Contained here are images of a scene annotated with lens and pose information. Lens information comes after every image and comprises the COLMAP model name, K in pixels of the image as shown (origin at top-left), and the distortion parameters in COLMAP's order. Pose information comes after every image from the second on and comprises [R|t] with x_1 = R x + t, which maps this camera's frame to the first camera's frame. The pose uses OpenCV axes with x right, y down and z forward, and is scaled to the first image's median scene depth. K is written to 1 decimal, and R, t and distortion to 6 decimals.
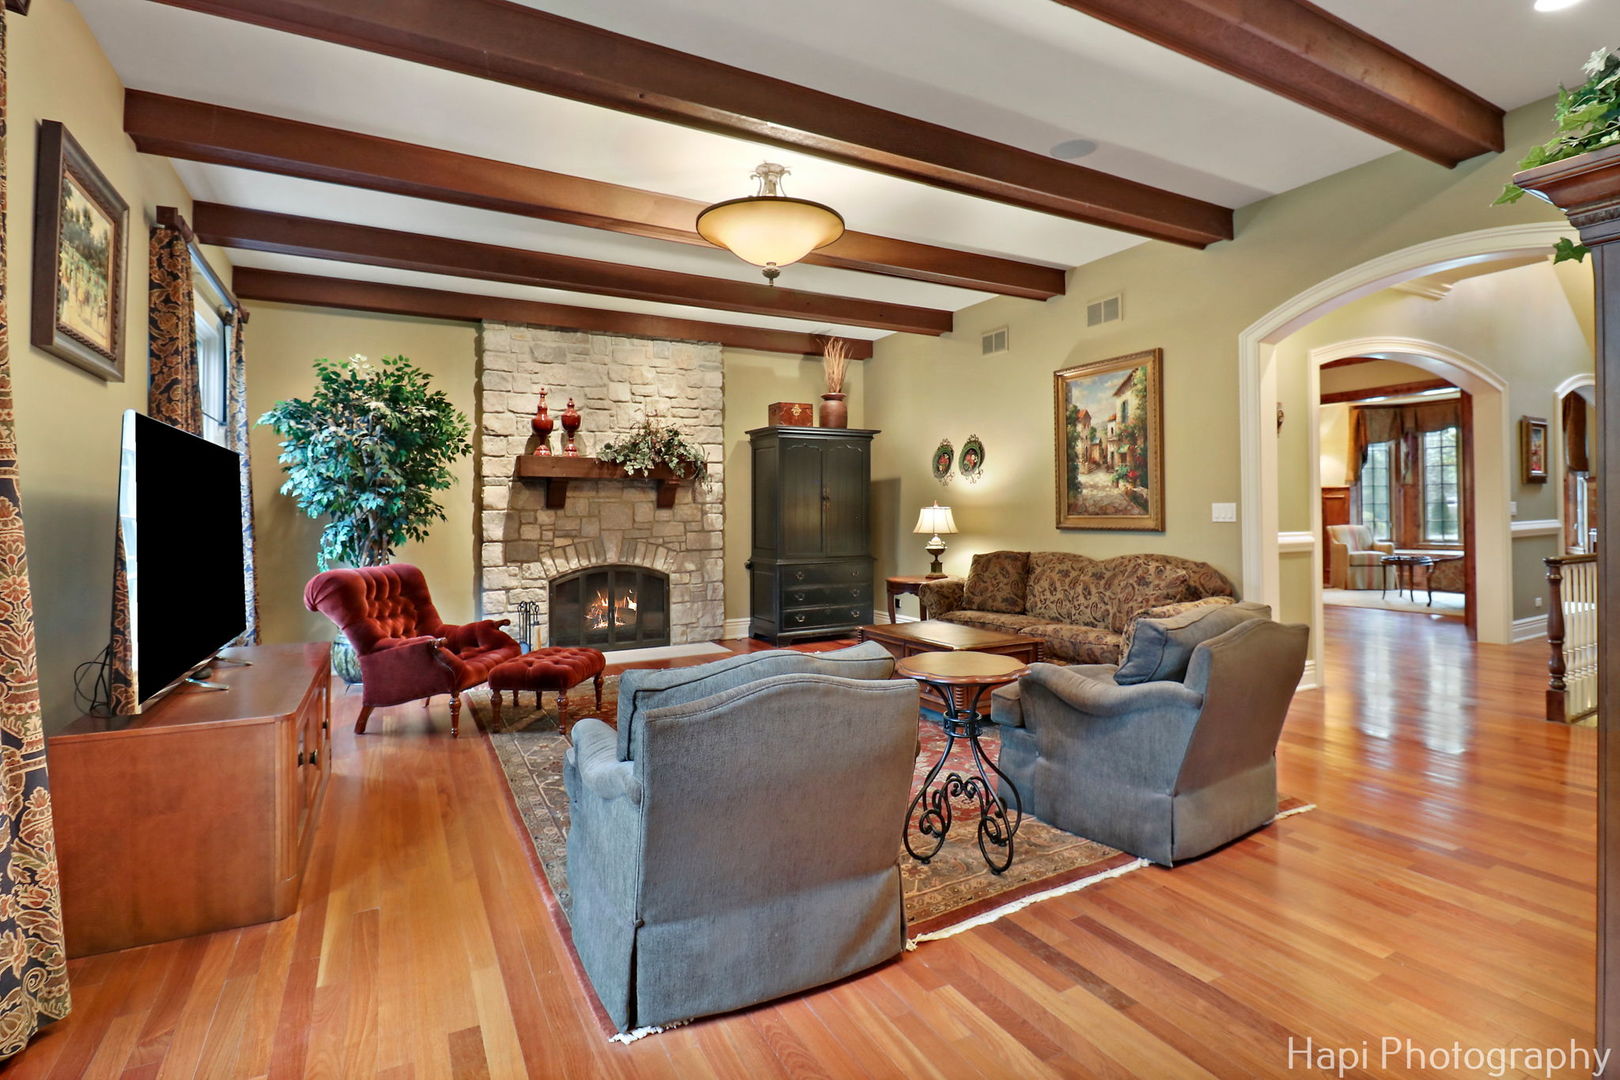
lens RADIAL K [[780.2, 0, 819.7], [0, 780.2, 501.6], [0, 0, 1]] dist [-0.000694, -0.000400]
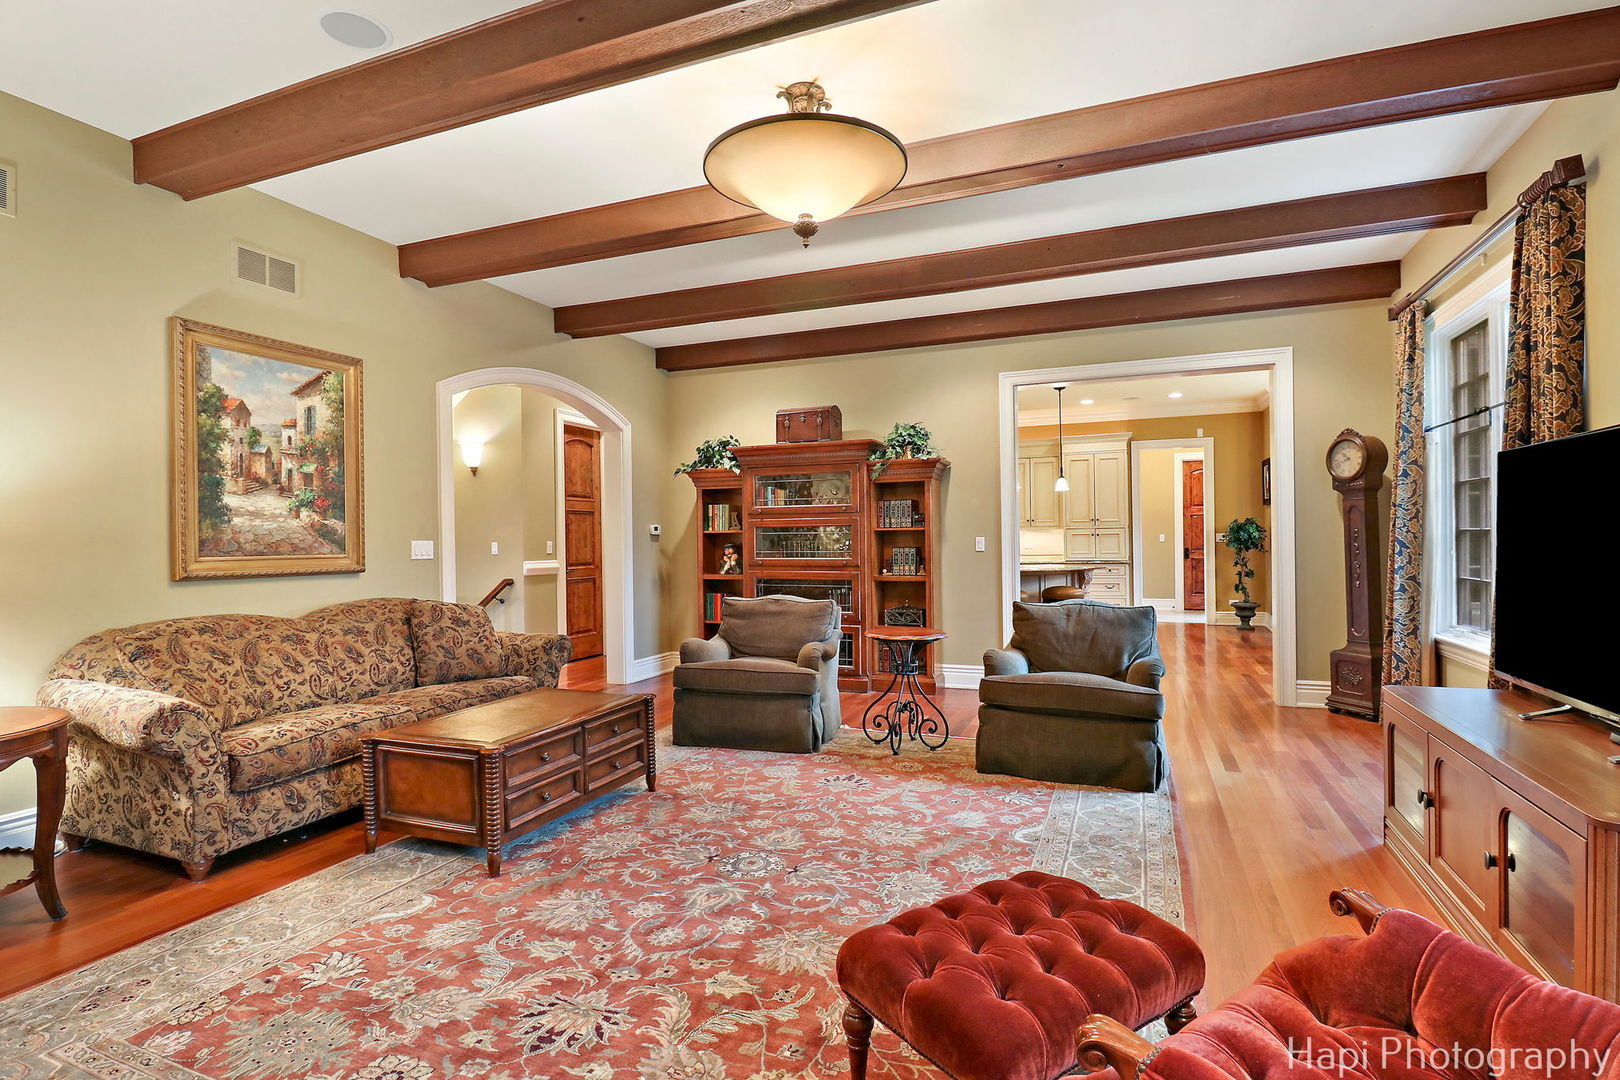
lens RADIAL K [[780.2, 0, 812.3], [0, 780.2, 541.3], [0, 0, 1]] dist [-0.000694, -0.000400]
pose [[-0.630150, 0.017594, 0.776274, -0.412811], [0.009632, 0.999843, -0.014843, 0.016380], [-0.776414, -0.001876, -0.630221, 0.877036]]
